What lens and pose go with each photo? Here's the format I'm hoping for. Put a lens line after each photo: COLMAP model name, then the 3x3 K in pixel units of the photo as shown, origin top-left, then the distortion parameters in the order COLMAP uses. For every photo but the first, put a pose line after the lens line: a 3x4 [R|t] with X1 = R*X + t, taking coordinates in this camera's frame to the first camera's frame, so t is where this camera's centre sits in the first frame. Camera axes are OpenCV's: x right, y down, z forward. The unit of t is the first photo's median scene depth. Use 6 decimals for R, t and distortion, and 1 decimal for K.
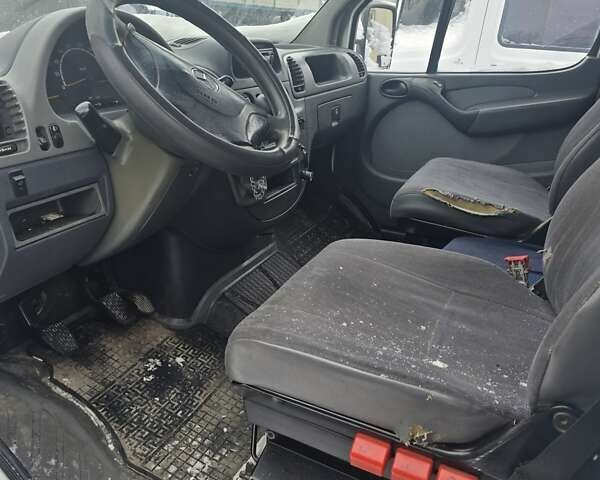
lens RADIAL K [[587.2, 0, 300.0], [0, 587.2, 240.0], [0, 0, 1]] dist [0.144068, -0.177519]
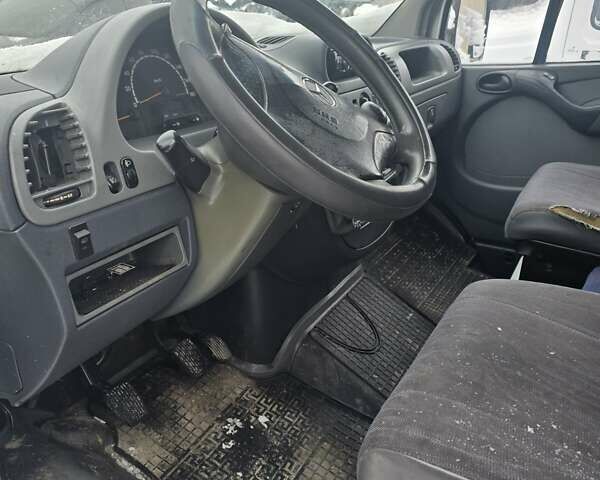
lens RADIAL K [[590.4, 0, 301.6], [0, 590.4, 220.0], [0, 0, 1]] dist [0.103516, -0.023010]
pose [[0.996932, -0.009471, -0.077703, -0.087853], [0.008058, 0.999797, -0.018480, -0.066570], [0.077862, 0.017797, 0.996805, 0.177948]]
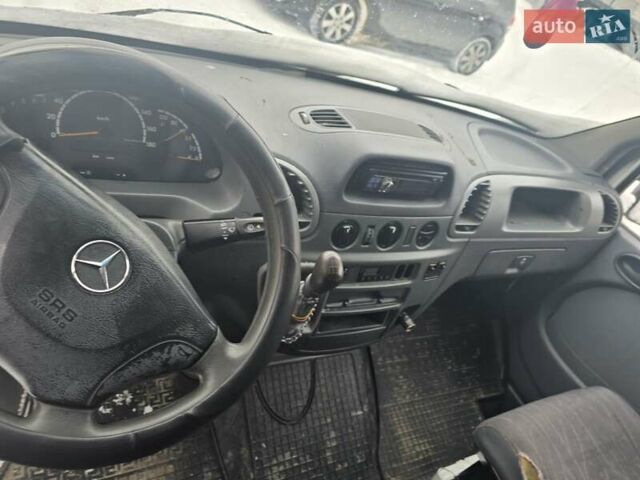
lens RADIAL K [[483.4, 0, 320.0], [0, 483.4, 240.0], [0, 0, 1]] dist [0.031599, 0.000533]
pose [[0.721644, 0.594446, -0.354772, 0.116900], [-0.526439, 0.804035, 0.276386, -0.403760], [0.449546, -0.012686, 0.893167, 0.471889]]
